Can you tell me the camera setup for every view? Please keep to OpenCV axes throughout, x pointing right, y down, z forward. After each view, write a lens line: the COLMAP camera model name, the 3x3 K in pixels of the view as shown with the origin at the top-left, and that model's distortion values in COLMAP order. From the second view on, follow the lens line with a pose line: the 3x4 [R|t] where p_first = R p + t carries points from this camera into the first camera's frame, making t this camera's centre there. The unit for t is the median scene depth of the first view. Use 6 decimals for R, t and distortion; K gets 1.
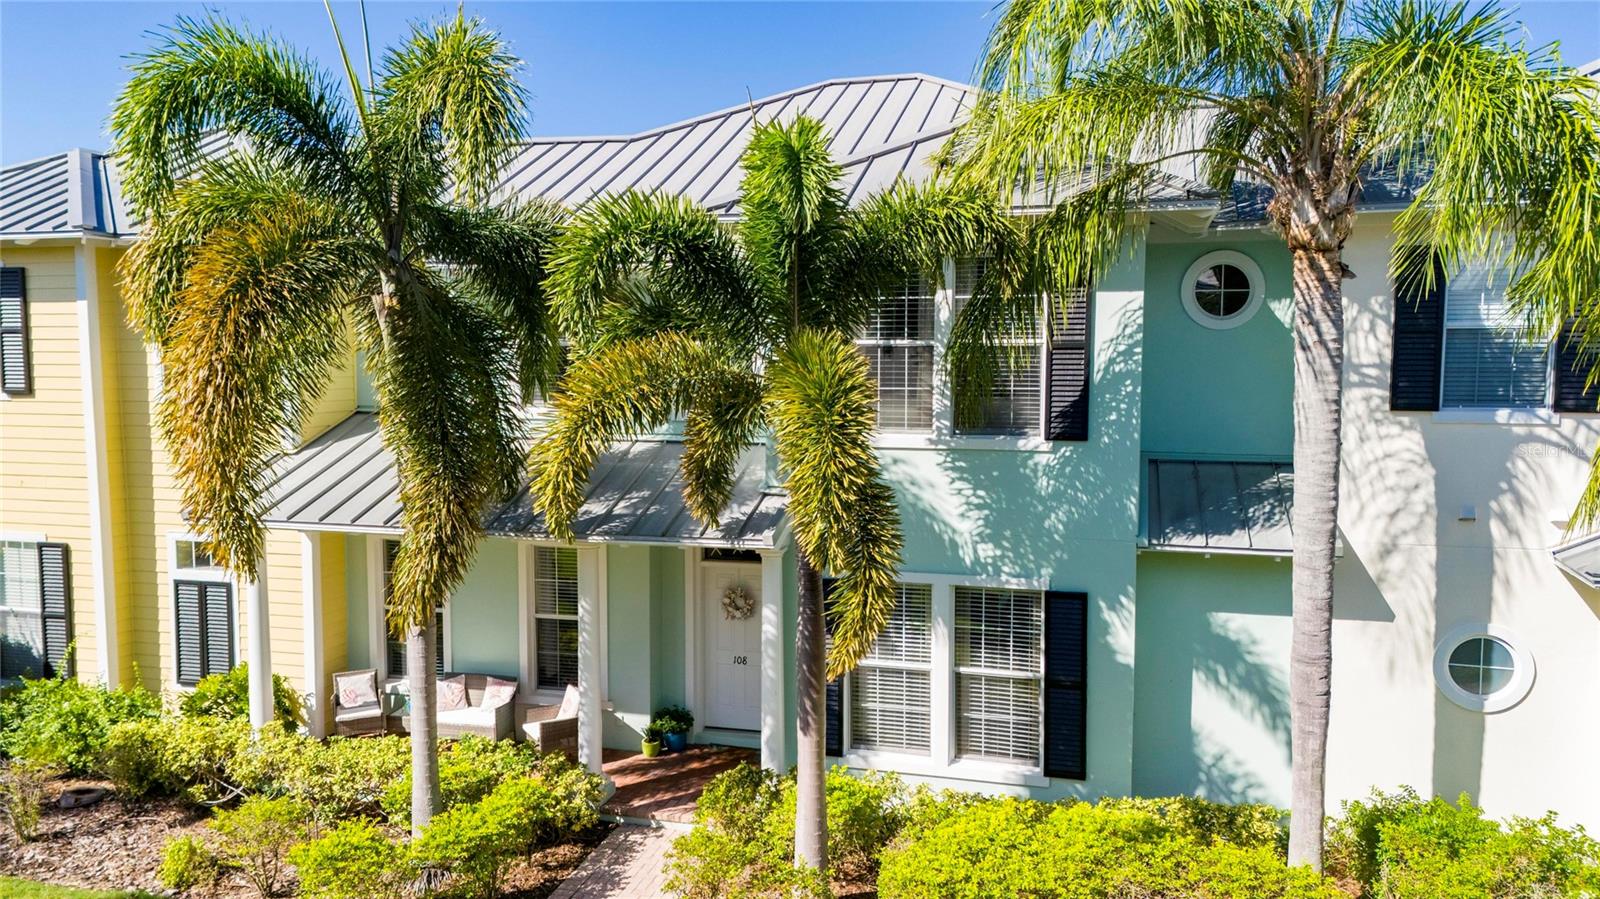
lens RADIAL K [[1163.7, 0, 804.8], [0, 1163.7, 462.4], [0, 0, 1]] dist [0.082048, -0.089432]
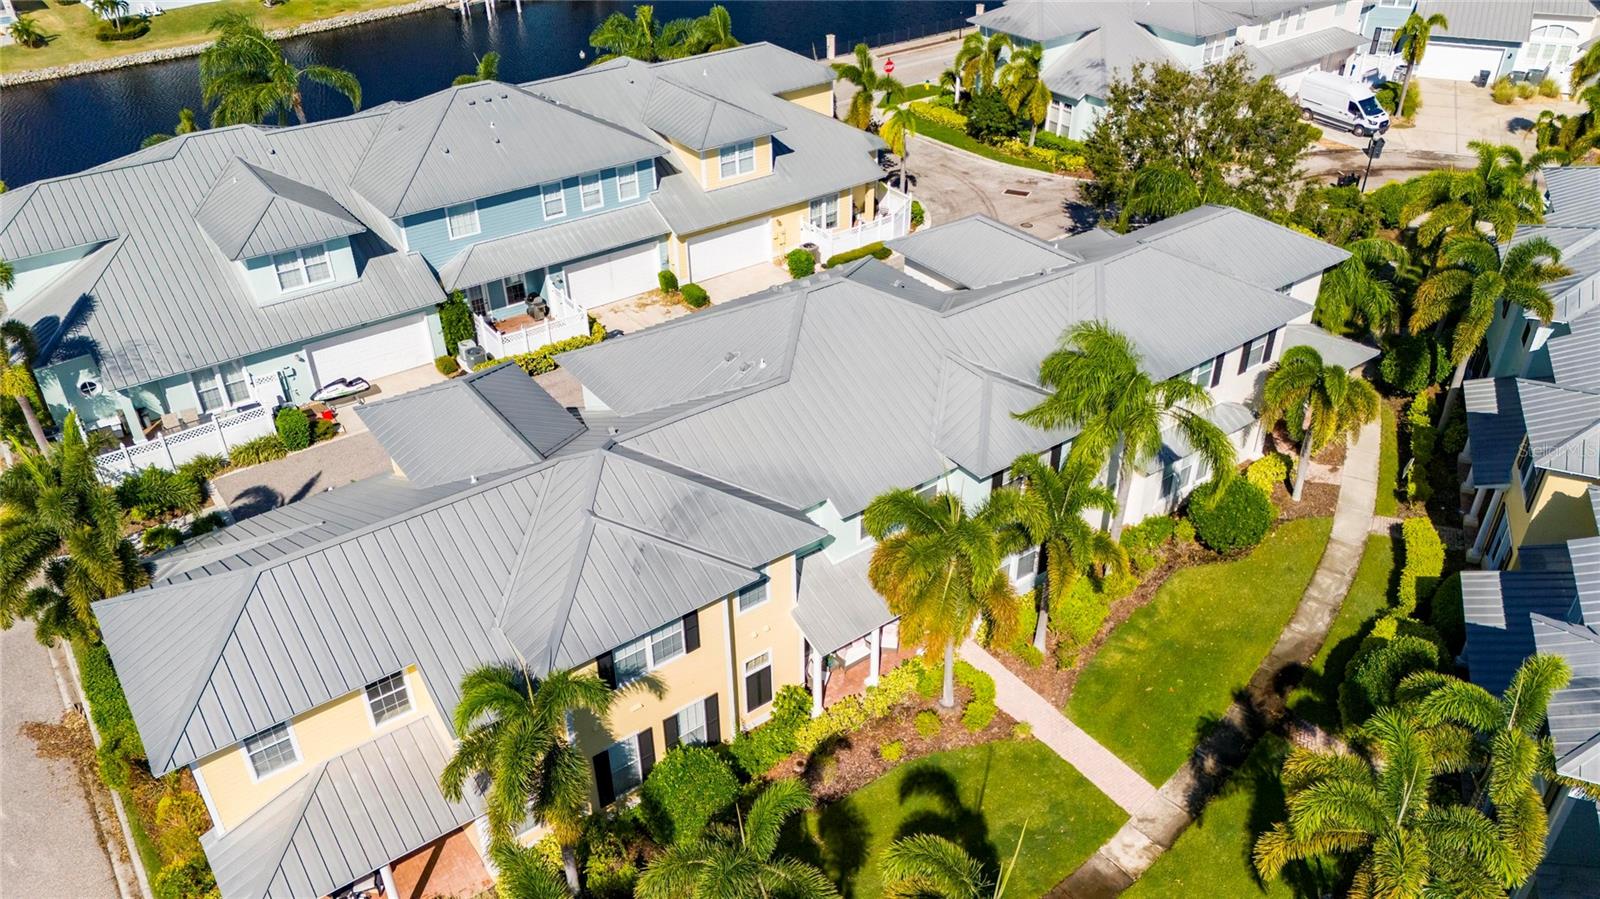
lens RADIAL K [[1168.3, 0, 804.6], [0, 1168.3, 455.4], [0, 0, 1]] dist [0.067328, -0.063559]
pose [[0.624729, -0.440867, 0.644476, -2.107371], [0.080256, 0.857244, 0.508618, -1.686990], [-0.776706, -0.266025, 0.570927, -0.257697]]
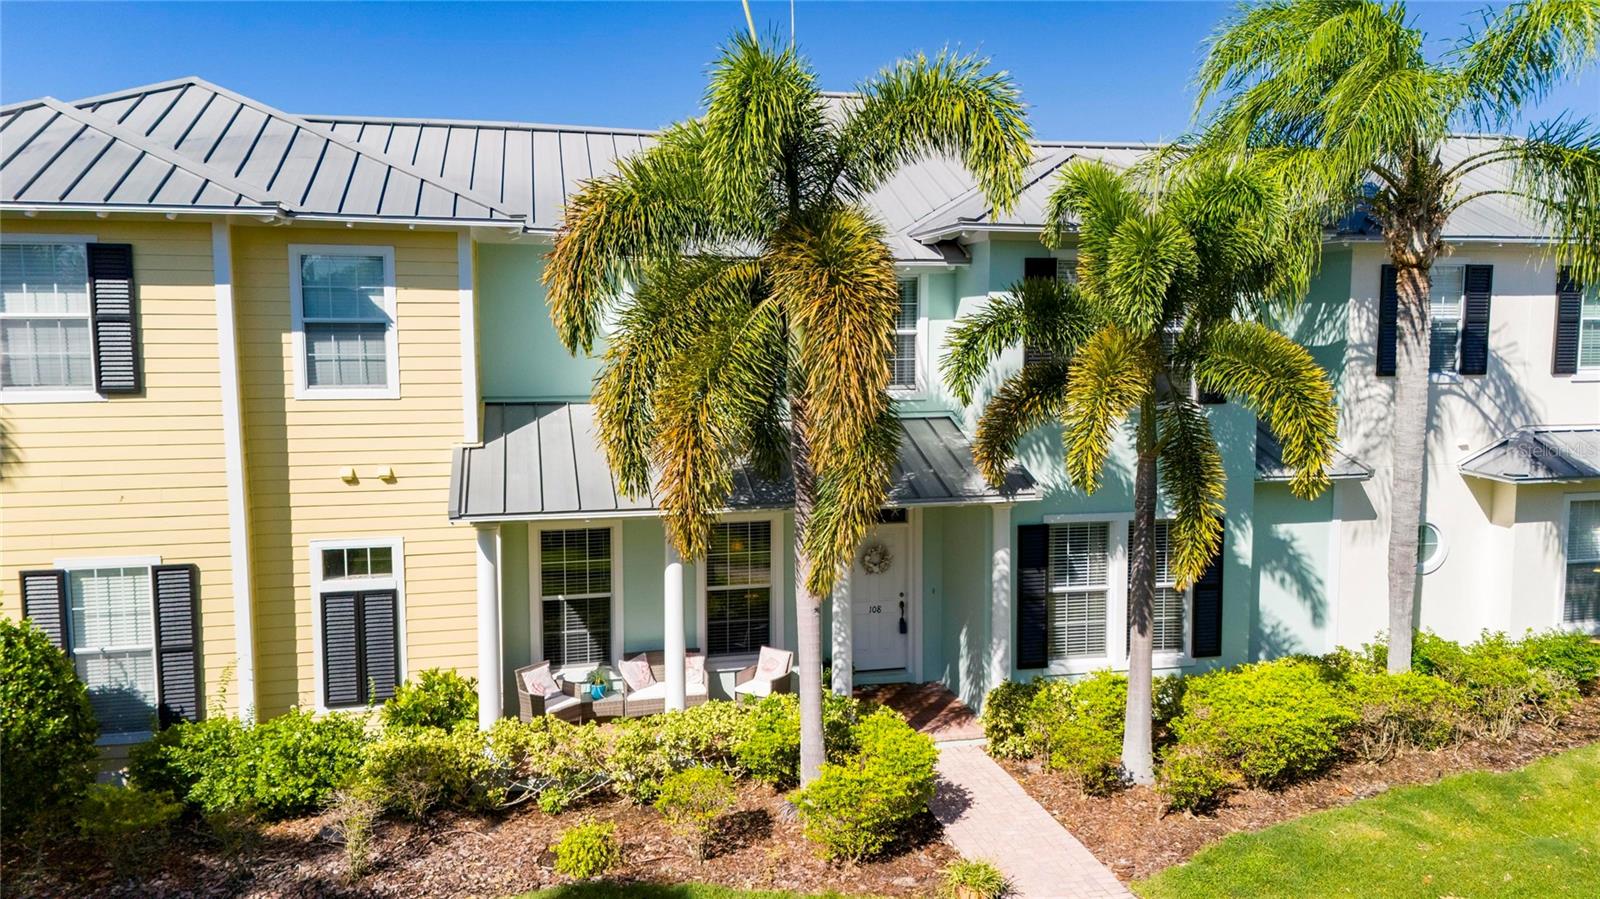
lens RADIAL K [[1198.3, 0, 801.7], [0, 1198.3, 449.8], [0, 0, 1]] dist [0.028086, 0.001893]
pose [[0.878371, -0.051361, 0.475213, -0.808544], [0.047394, 0.998669, 0.020336, -0.014946], [-0.475625, 0.004660, 0.879636, 0.012324]]
